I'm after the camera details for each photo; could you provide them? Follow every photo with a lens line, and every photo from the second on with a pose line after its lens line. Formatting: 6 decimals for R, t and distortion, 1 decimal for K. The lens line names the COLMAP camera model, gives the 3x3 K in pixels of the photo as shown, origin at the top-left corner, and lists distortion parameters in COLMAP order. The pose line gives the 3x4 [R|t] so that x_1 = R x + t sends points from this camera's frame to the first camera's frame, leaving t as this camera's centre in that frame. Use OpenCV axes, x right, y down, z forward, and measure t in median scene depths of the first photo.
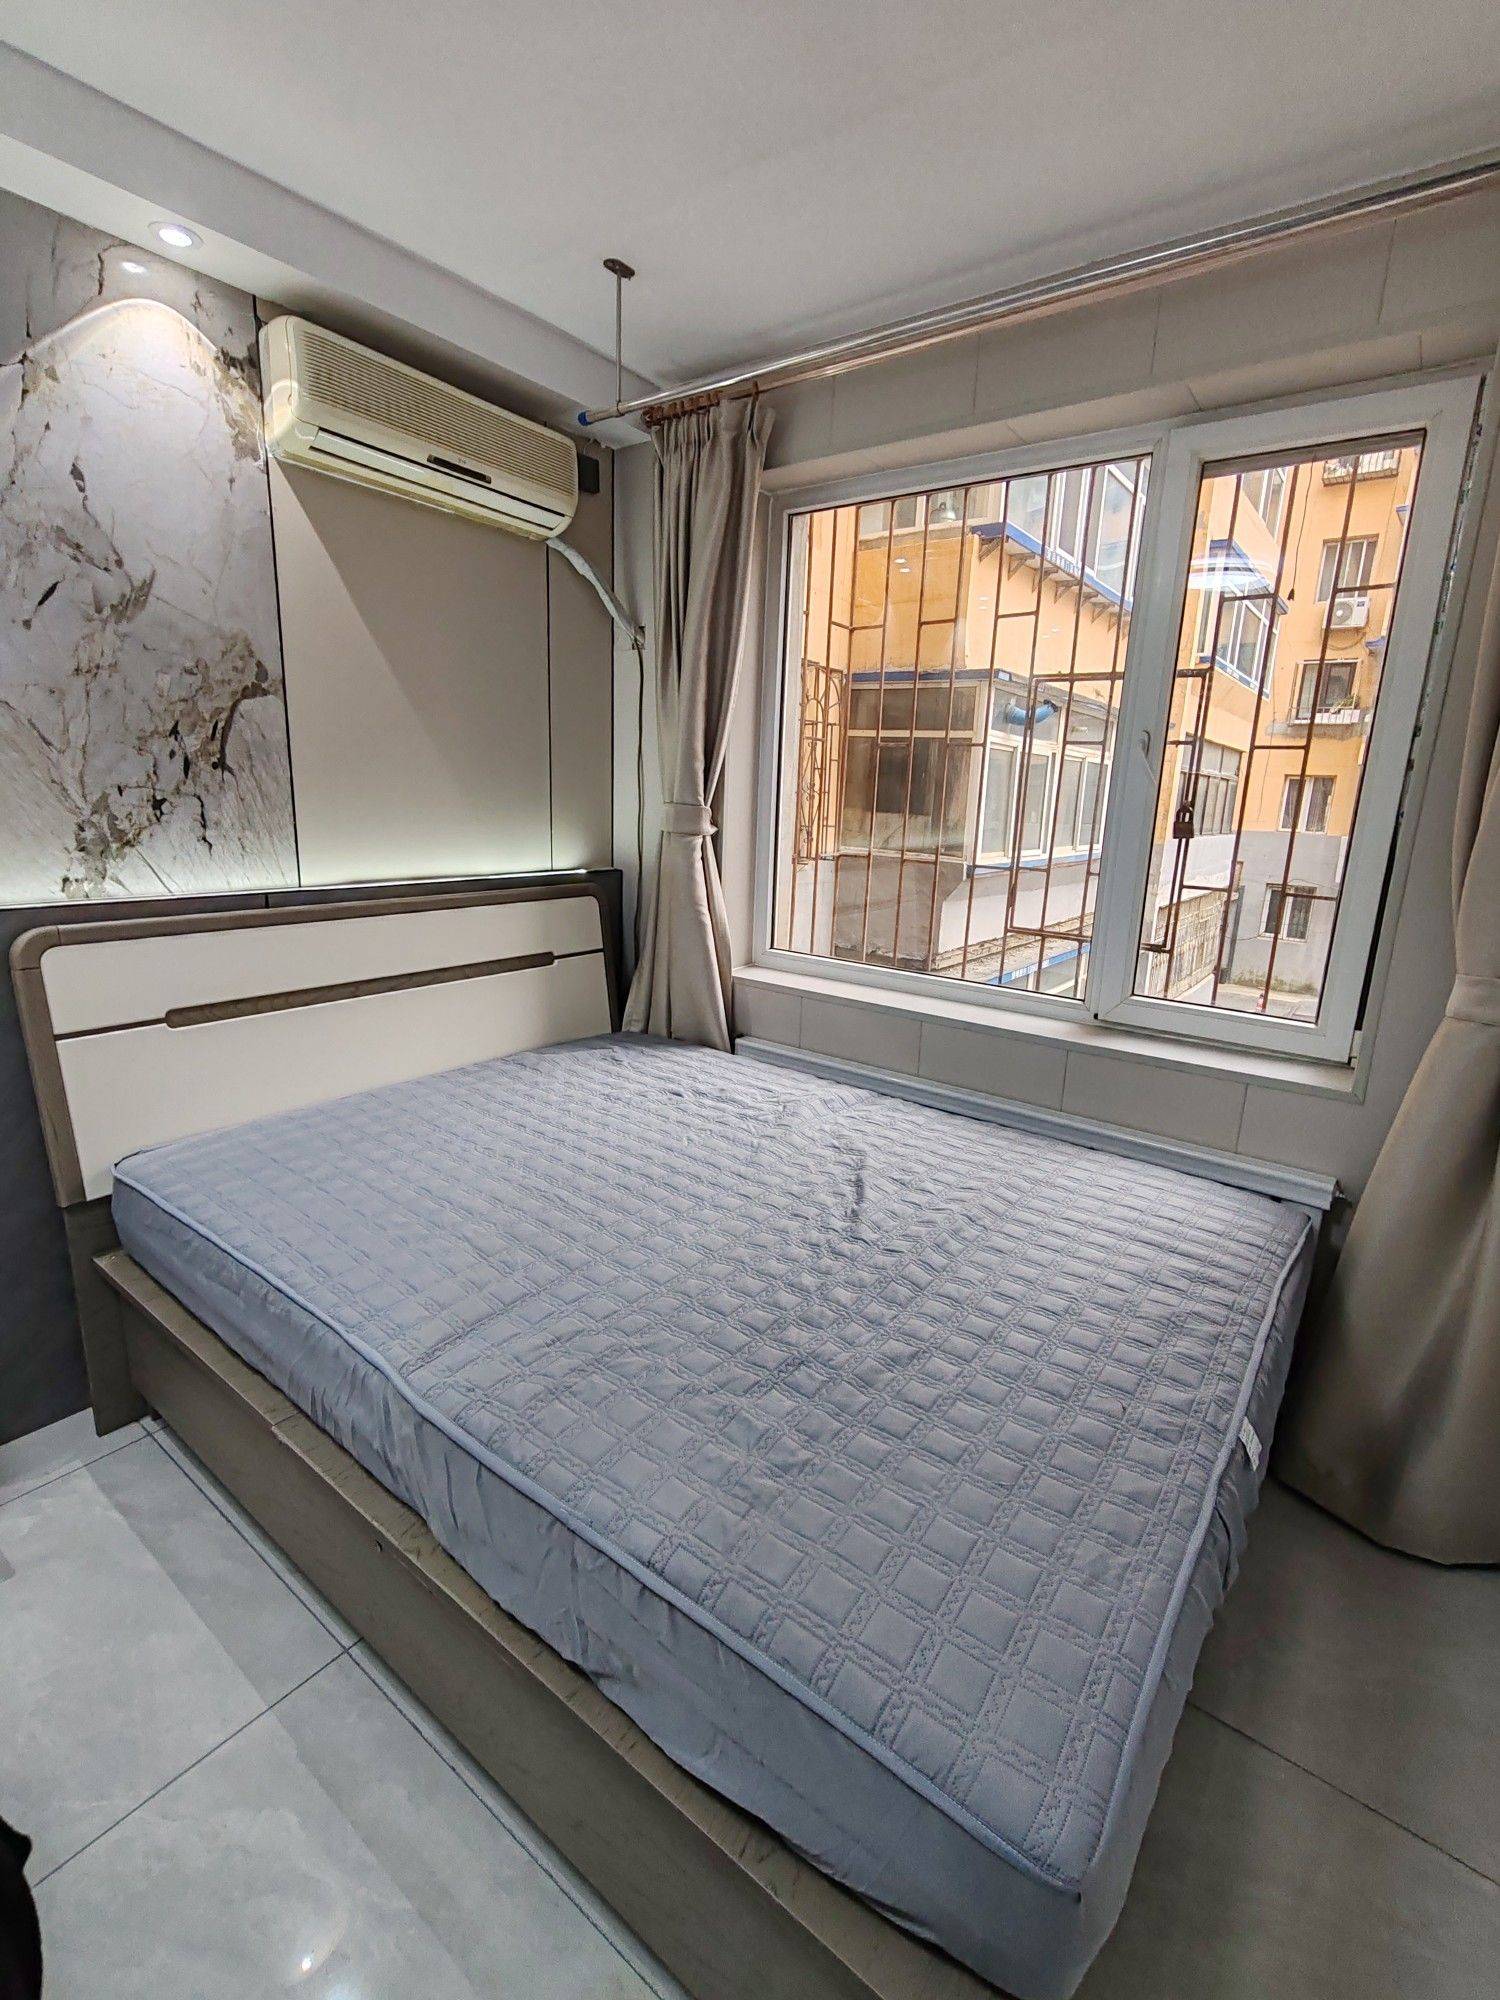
lens RADIAL K [[903.2, 0, 756.5], [0, 903.2, 1001.4], [0, 0, 1]] dist [-0.000041, -0.000230]
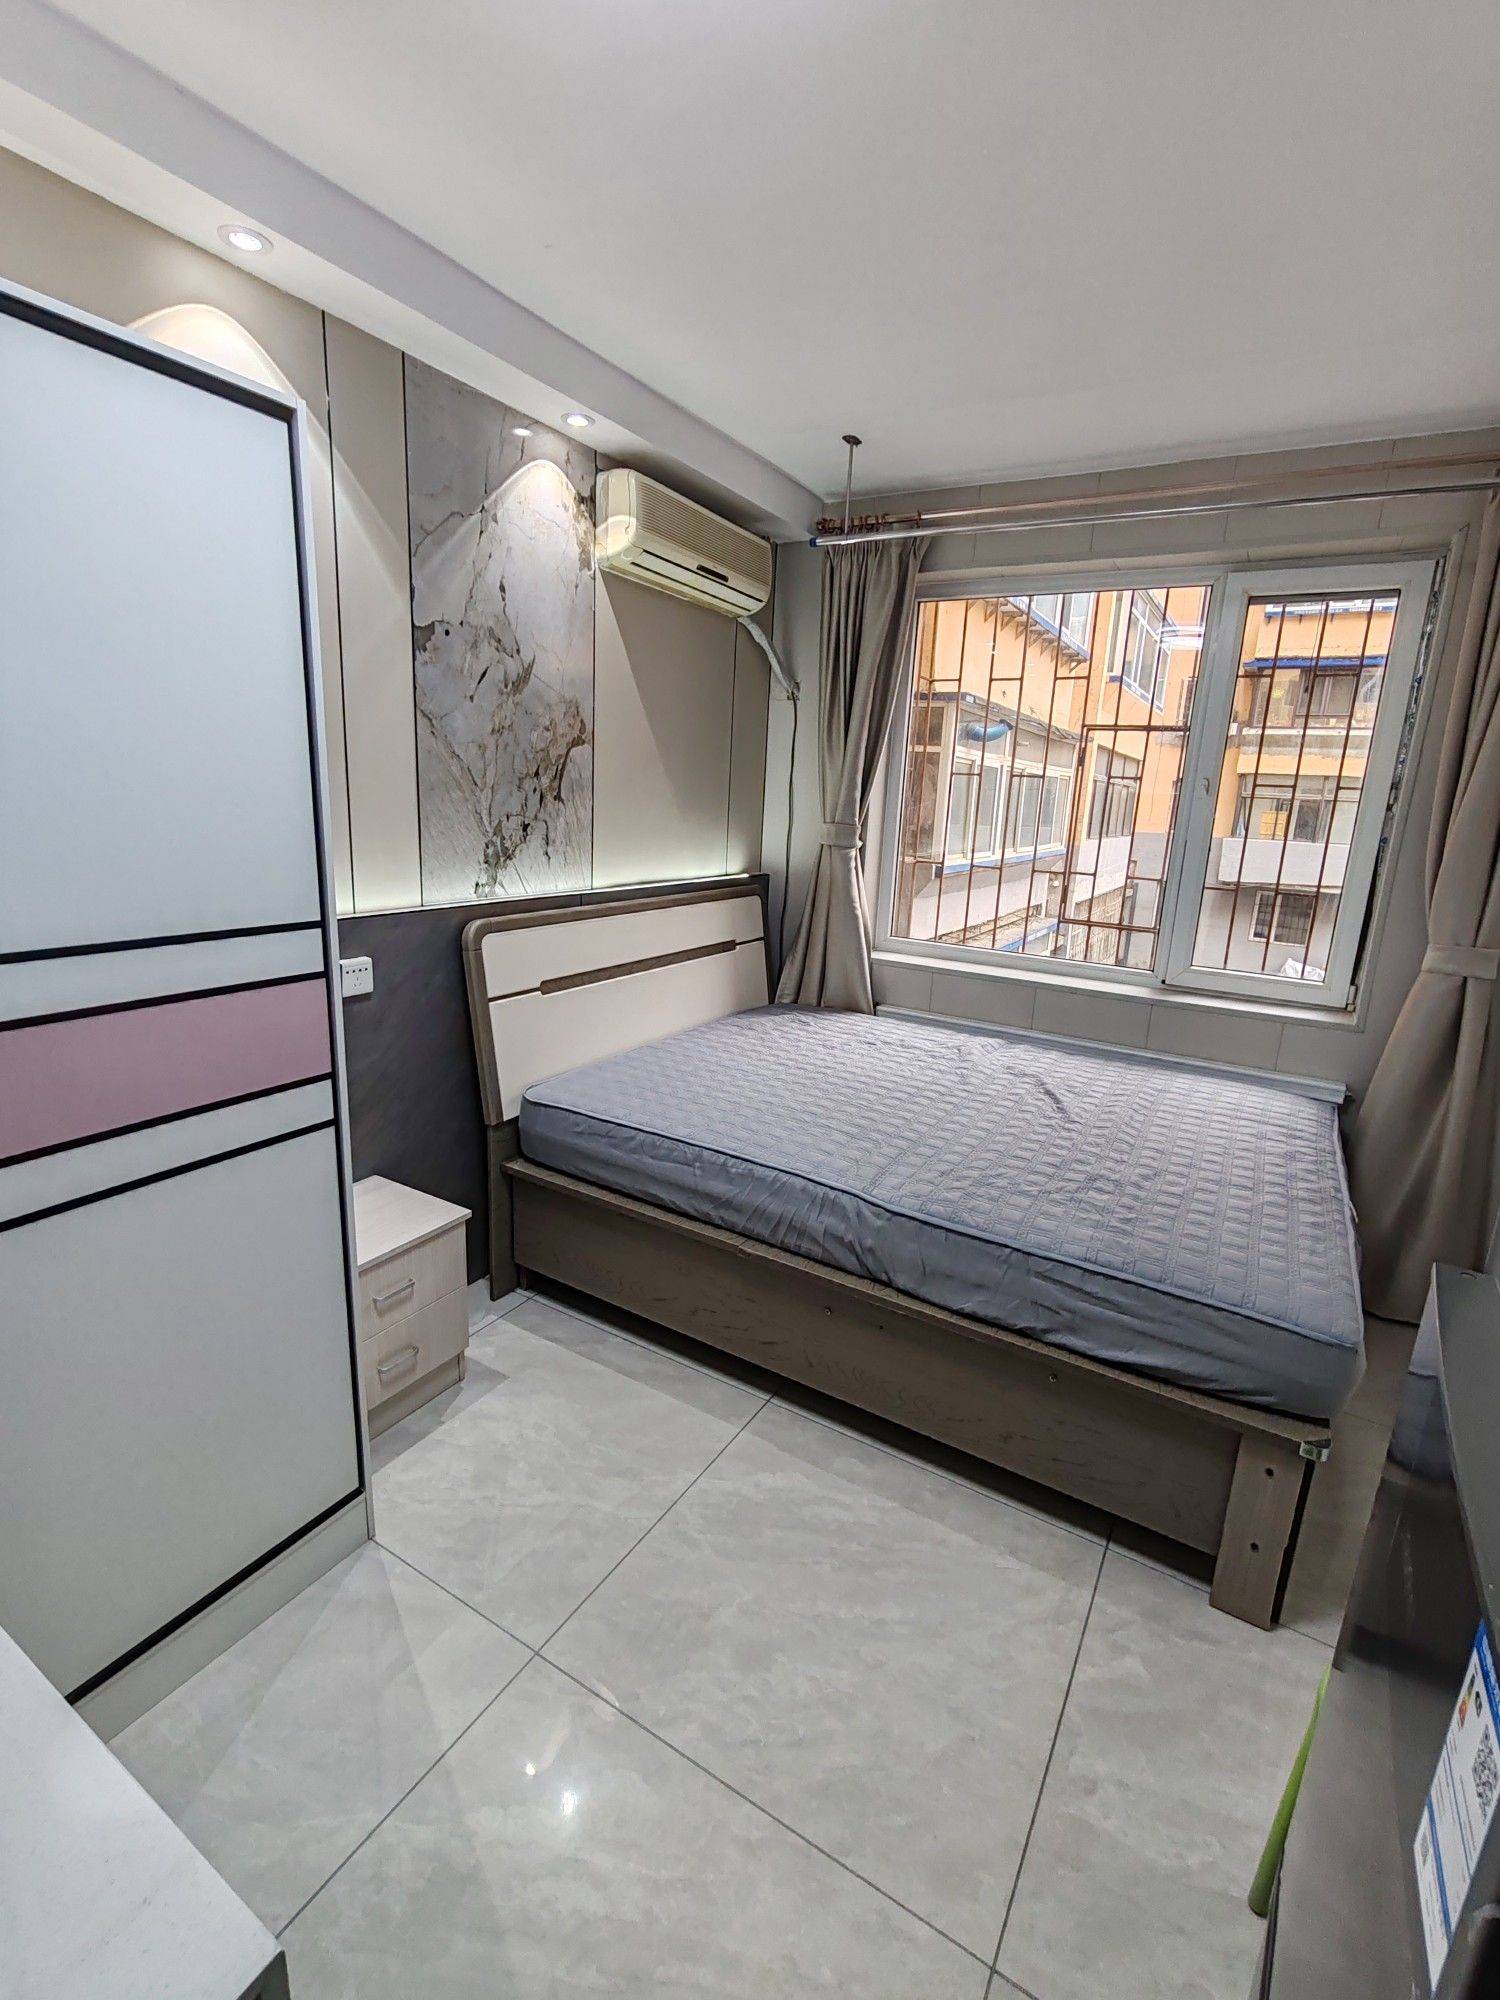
lens RADIAL K [[903.2, 0, 756.9], [0, 903.2, 1002.6], [0, 0, 1]] dist [-0.000041, -0.000230]
pose [[0.993522, -0.015419, 0.112592, -0.468429], [0.014850, 0.999872, 0.005892, 0.036556], [-0.112668, -0.004181, 0.993624, -0.358682]]
